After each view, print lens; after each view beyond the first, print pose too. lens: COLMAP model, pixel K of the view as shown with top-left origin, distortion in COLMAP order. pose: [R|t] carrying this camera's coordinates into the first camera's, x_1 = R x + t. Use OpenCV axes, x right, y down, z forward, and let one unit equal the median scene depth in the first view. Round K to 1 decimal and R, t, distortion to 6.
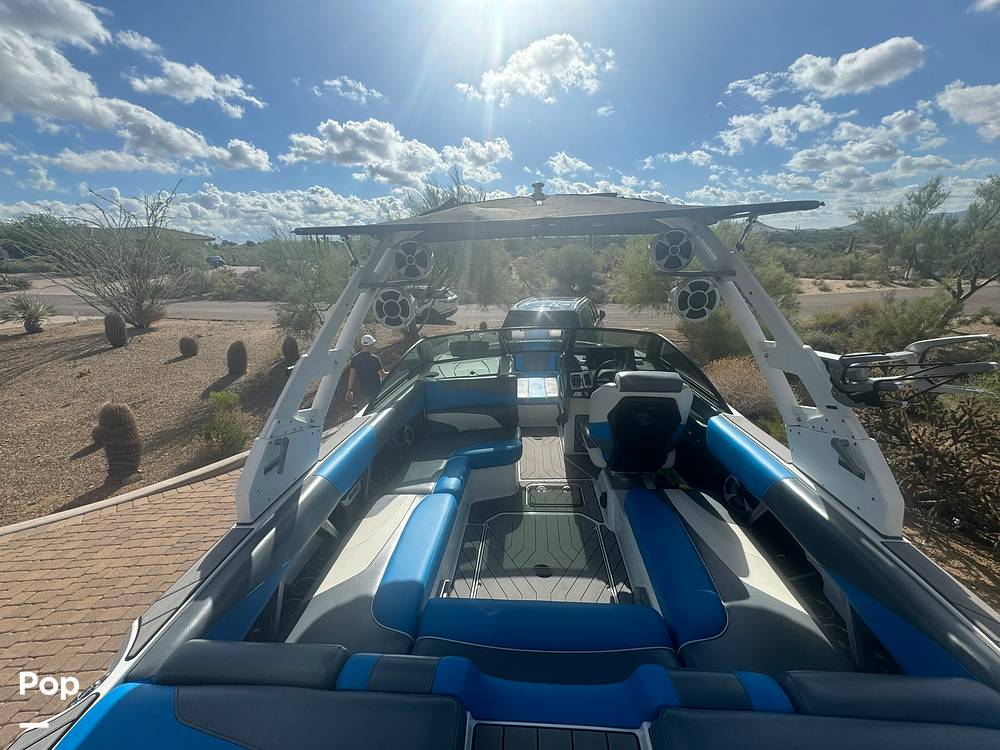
lens RADIAL K [[395.1, 0, 501.1], [0, 395.1, 374.4], [0, 0, 1]] dist [-0.002929, 0.001022]
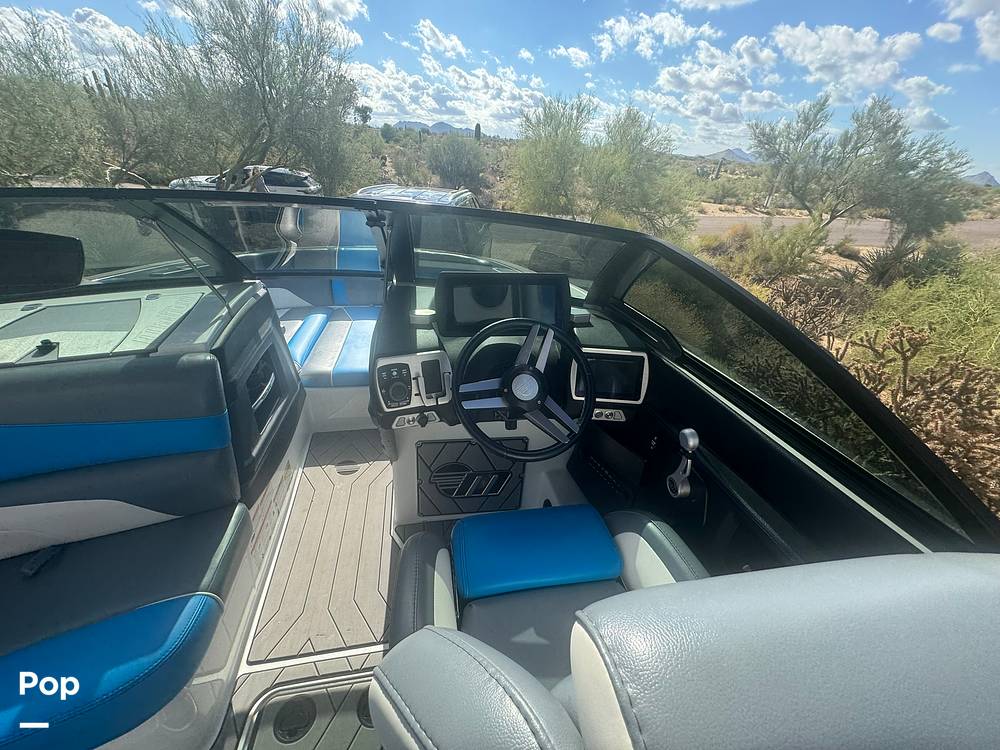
lens RADIAL K [[395.1, 0, 503.0], [0, 395.1, 372.6], [0, 0, 1]] dist [-0.002929, 0.001022]
pose [[0.960000, -0.040331, 0.277081, 0.155102], [-0.018334, 0.978394, 0.205934, -0.048093], [-0.279400, -0.202776, 0.938519, 0.580274]]
